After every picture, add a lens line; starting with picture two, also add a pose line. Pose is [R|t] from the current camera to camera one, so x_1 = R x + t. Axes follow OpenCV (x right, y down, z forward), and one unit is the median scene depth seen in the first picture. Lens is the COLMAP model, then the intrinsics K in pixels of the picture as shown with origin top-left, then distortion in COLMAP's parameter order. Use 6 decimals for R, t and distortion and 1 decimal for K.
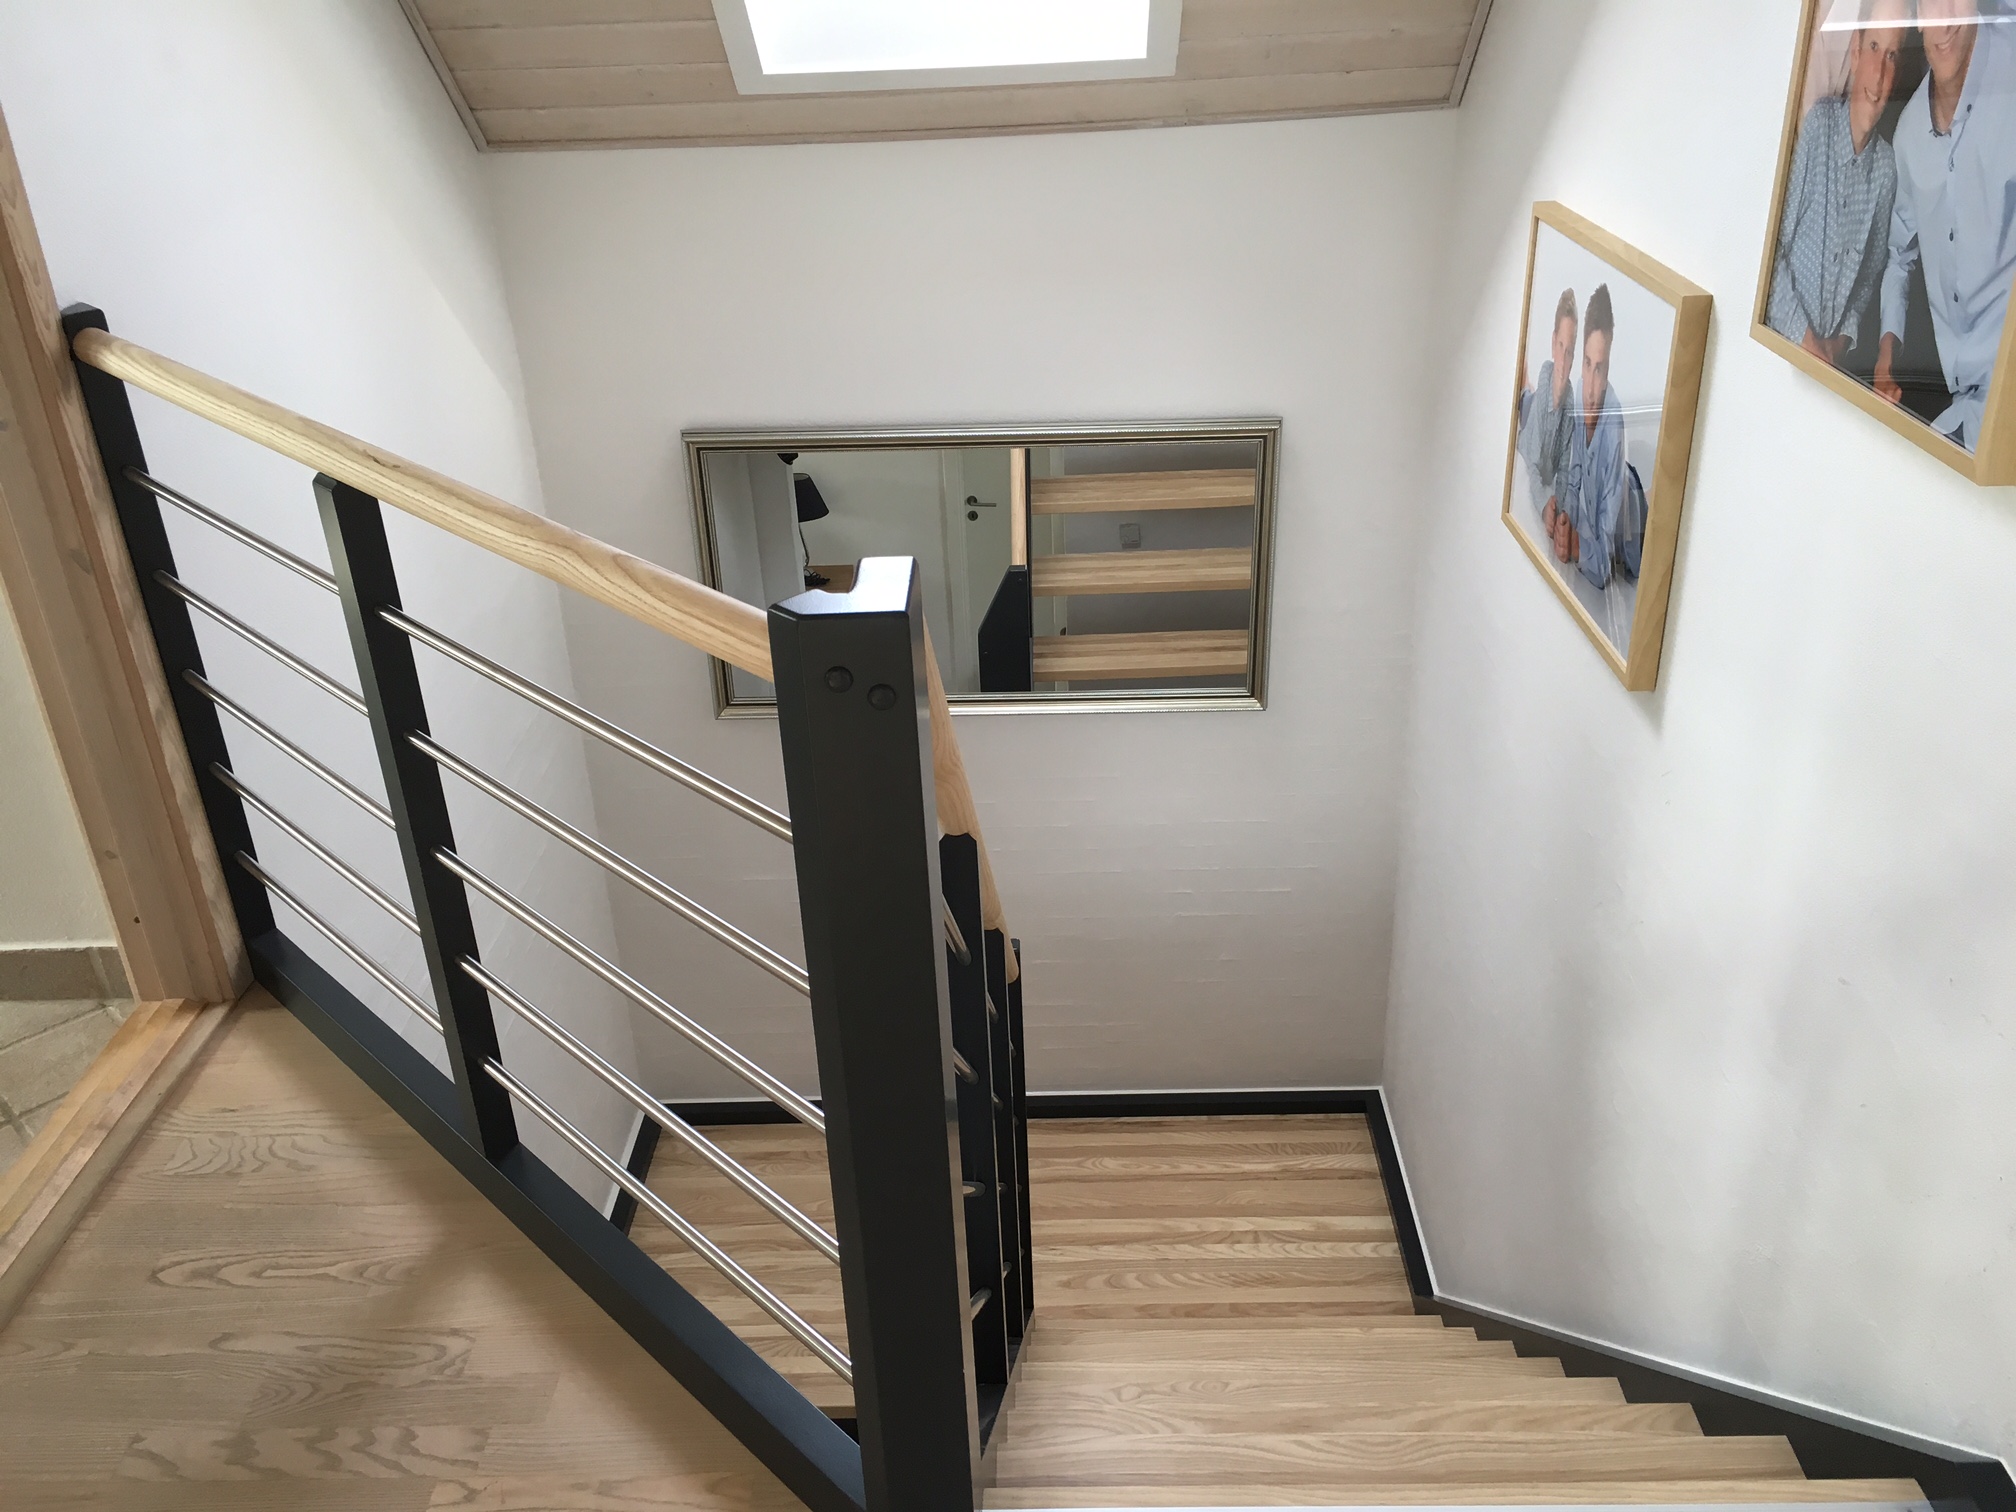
lens RADIAL K [[1725.0, 0, 996.9], [0, 1725.0, 757.1], [0, 0, 1]] dist [0.086334, -0.109461]
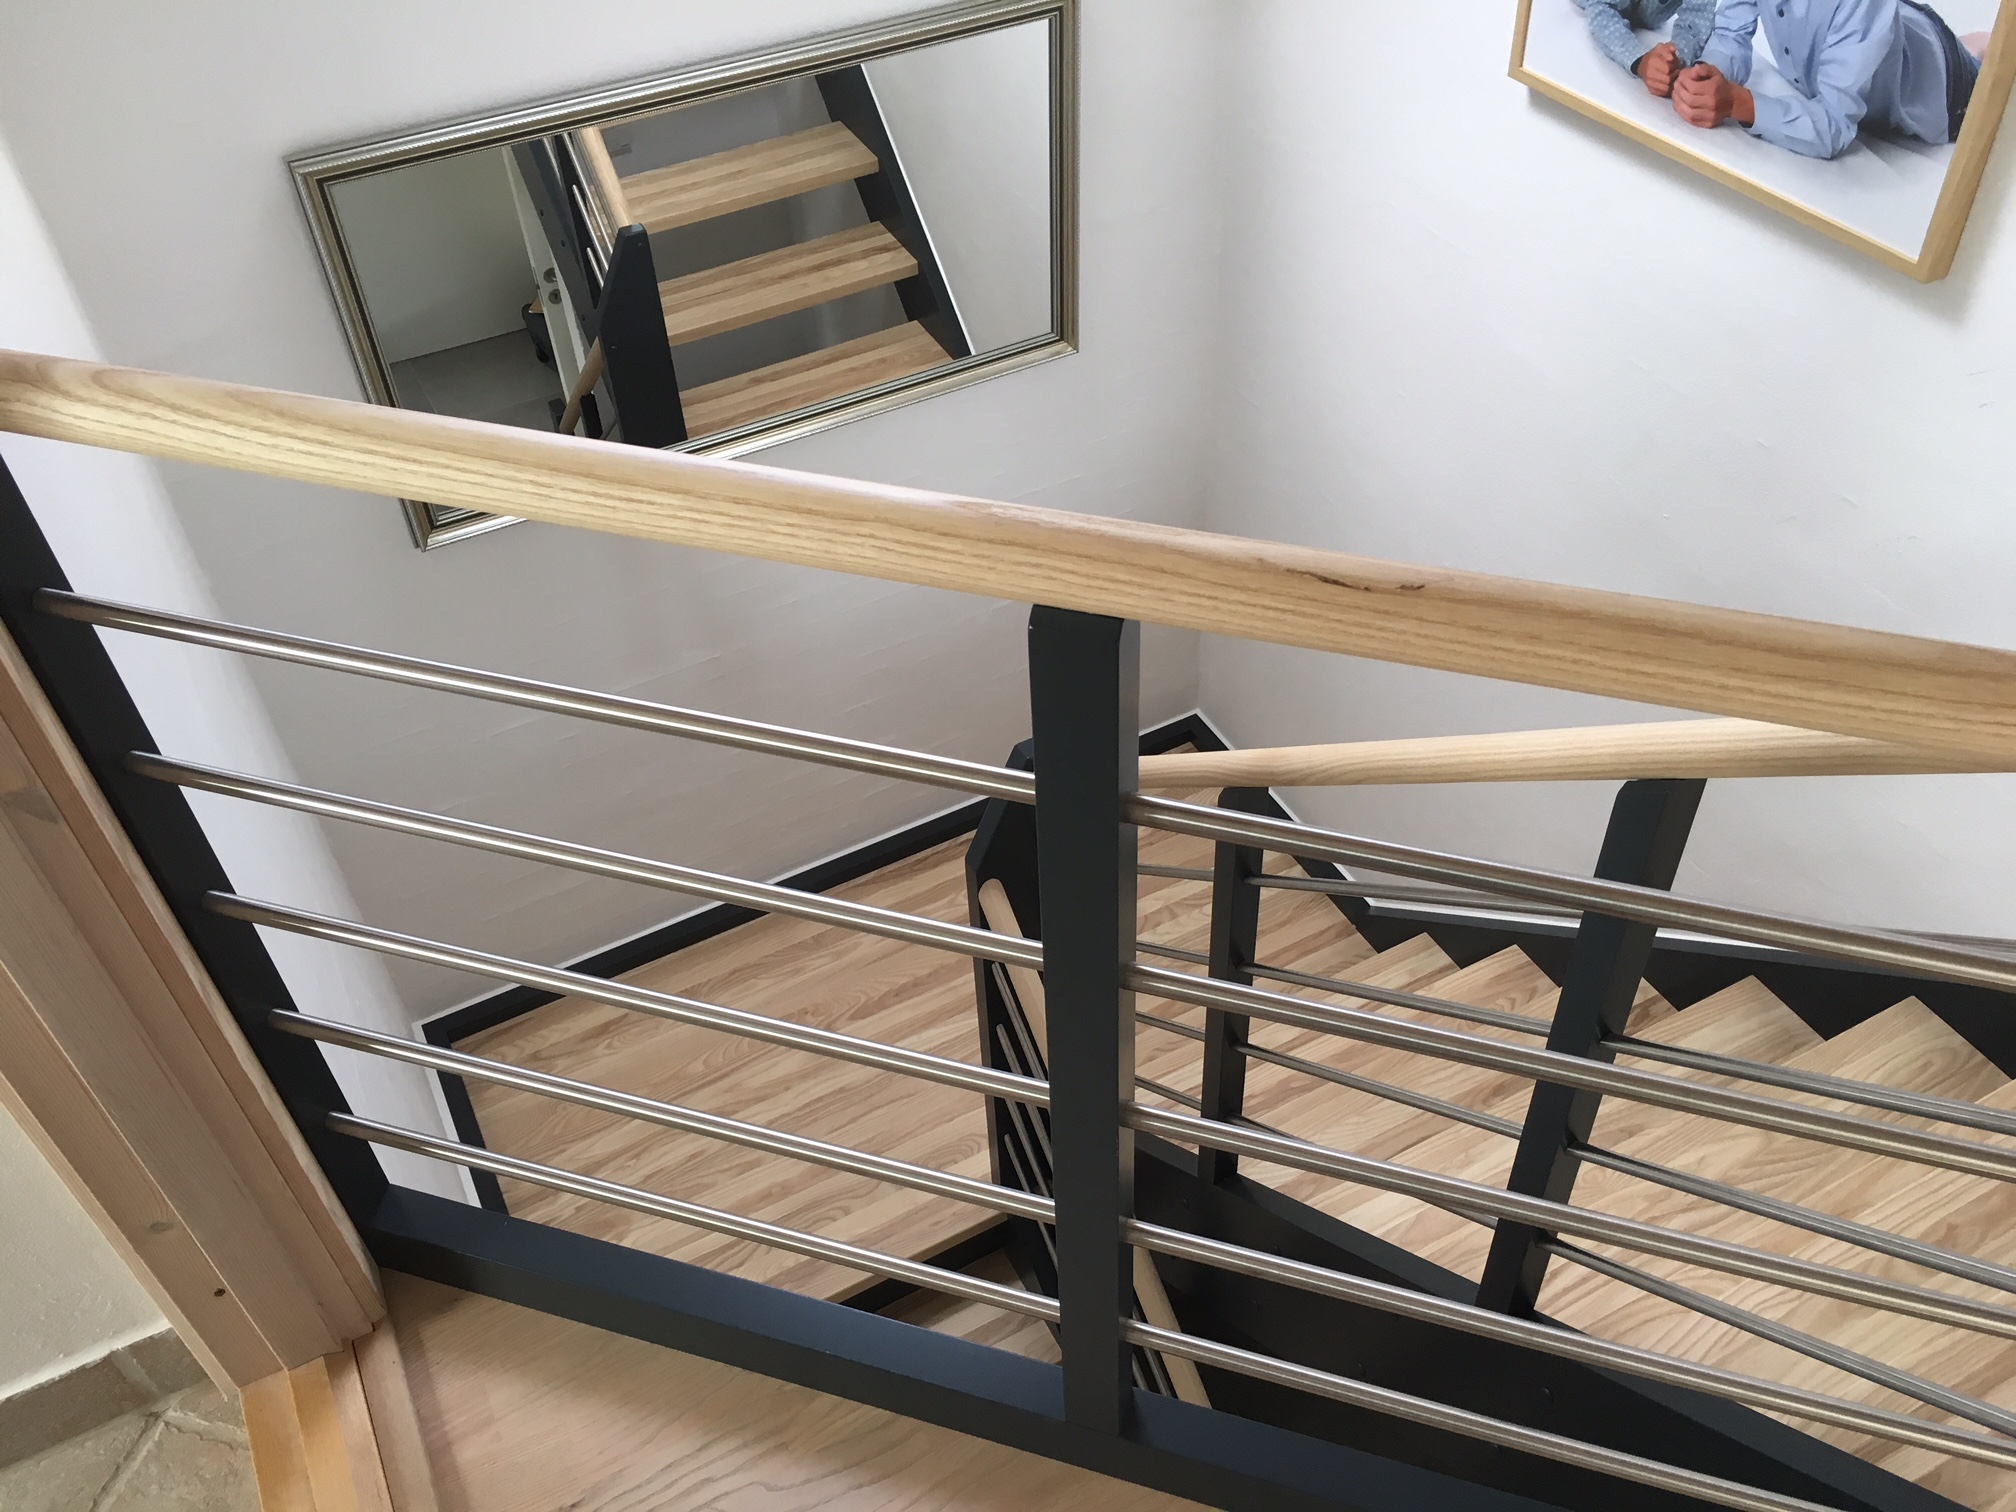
lens RADIAL K [[1725.0, 0, 996.9], [0, 1725.0, 757.1], [0, 0, 1]] dist [0.086334, -0.109461]
pose [[0.875935, -0.333366, 0.348719, -0.241802], [0.230065, 0.924004, 0.305430, -0.113410], [-0.424037, -0.187309, 0.886063, 0.239009]]
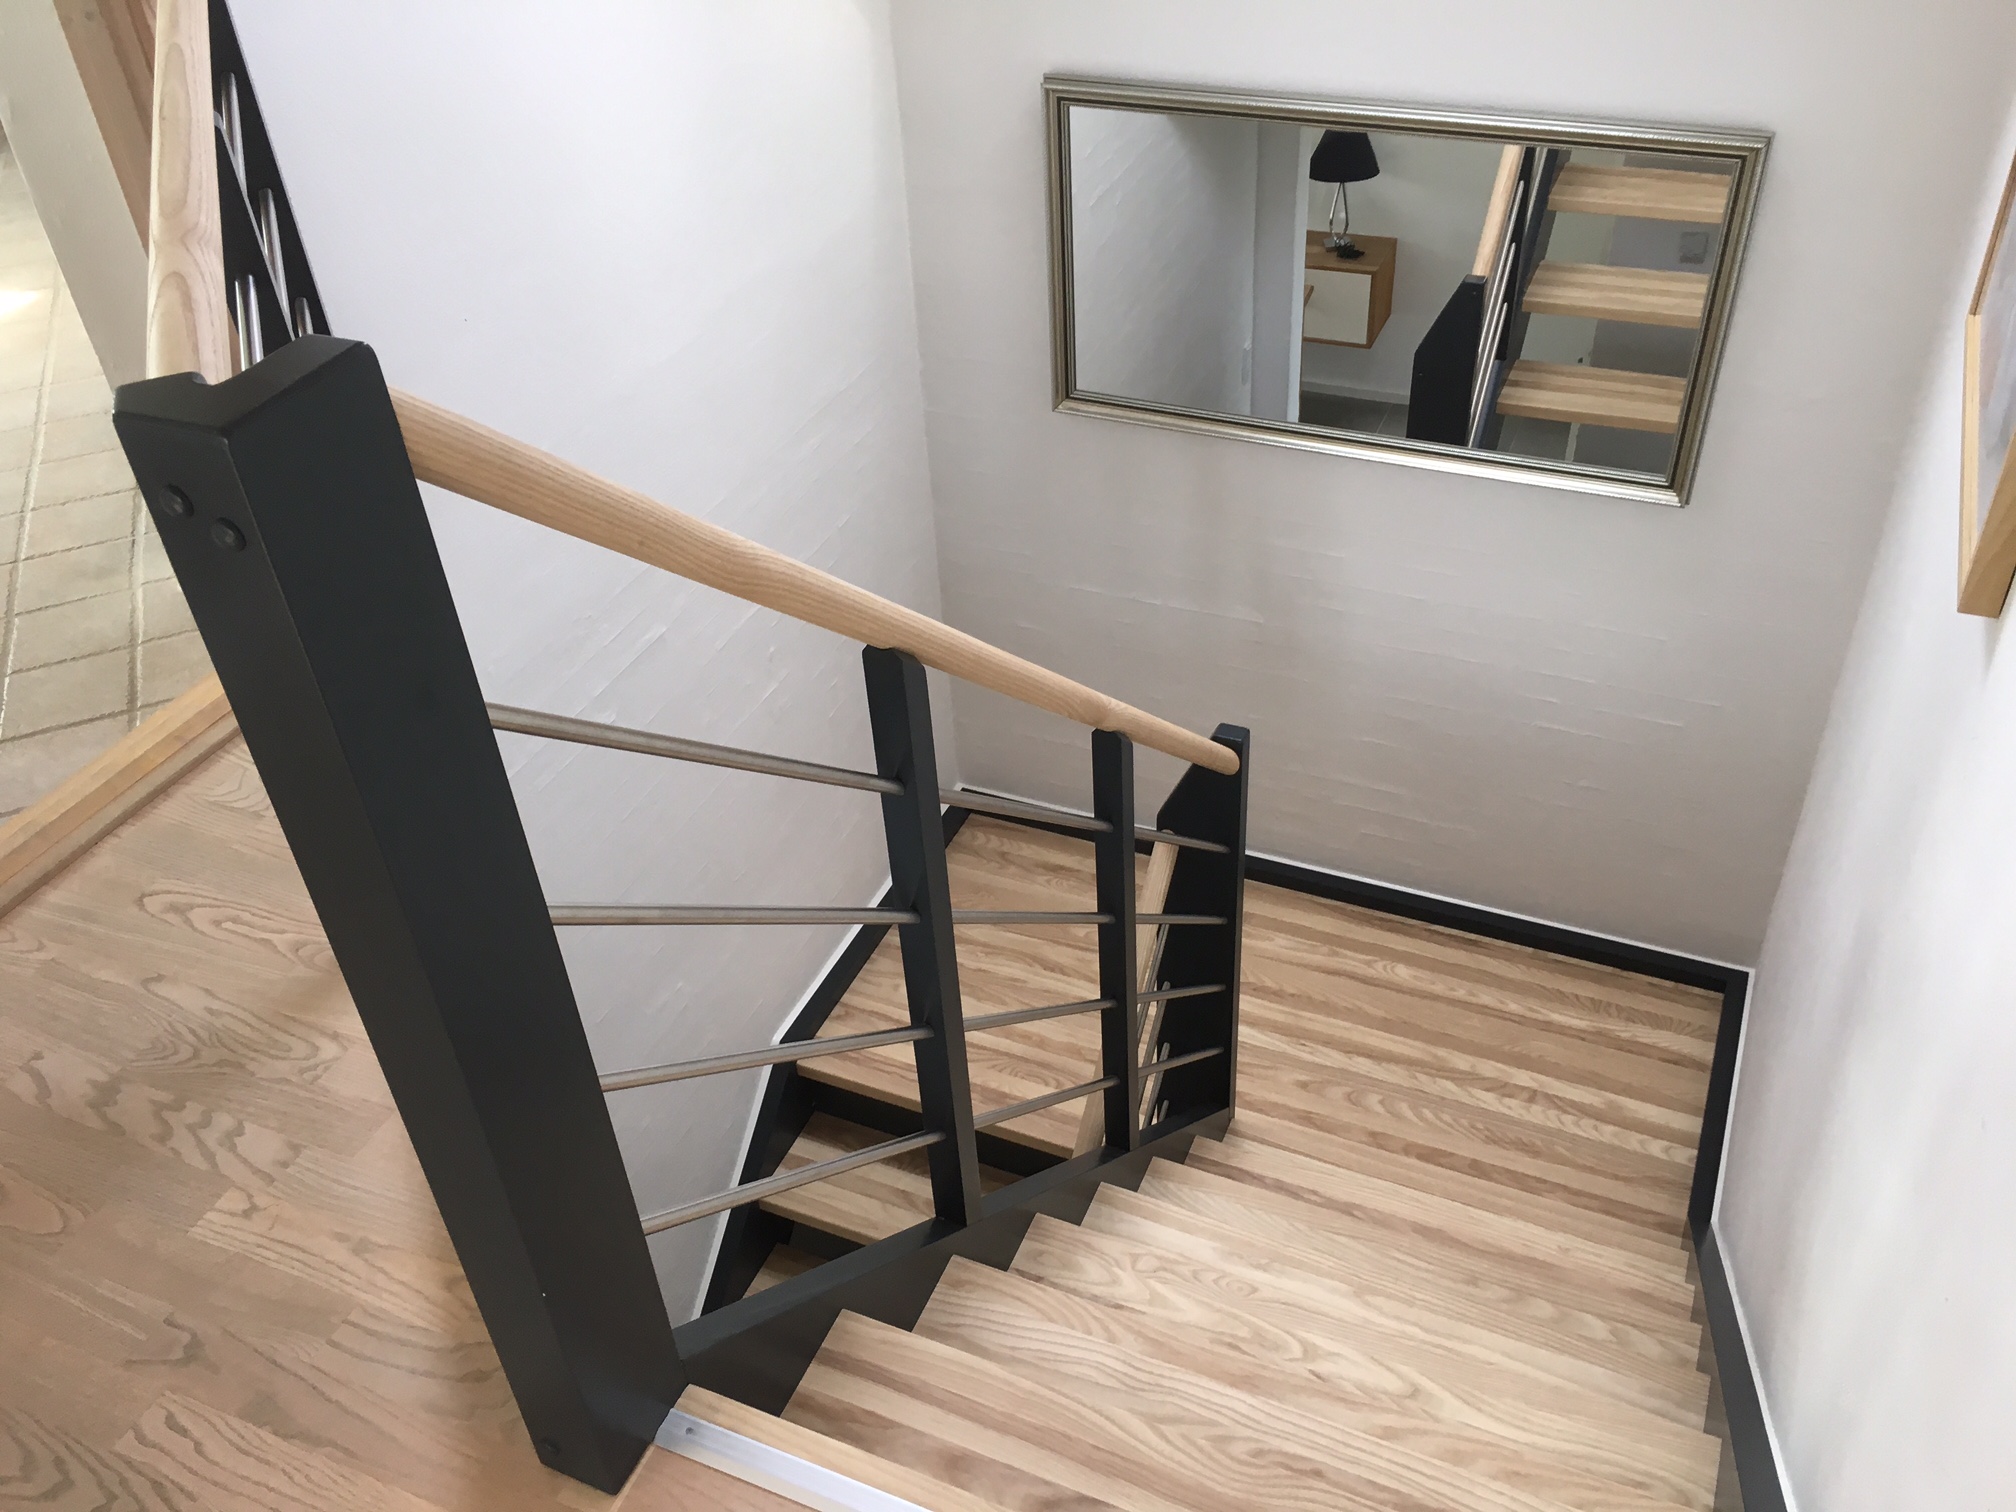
lens RADIAL K [[1725.0, 0, 996.9], [0, 1725.0, 757.1], [0, 0, 1]] dist [0.086334, -0.109461]
pose [[0.921923, 0.225255, -0.315149, 0.145070], [-0.158364, 0.961623, 0.224057, -0.047763], [0.353525, -0.156655, 0.922215, 0.118213]]
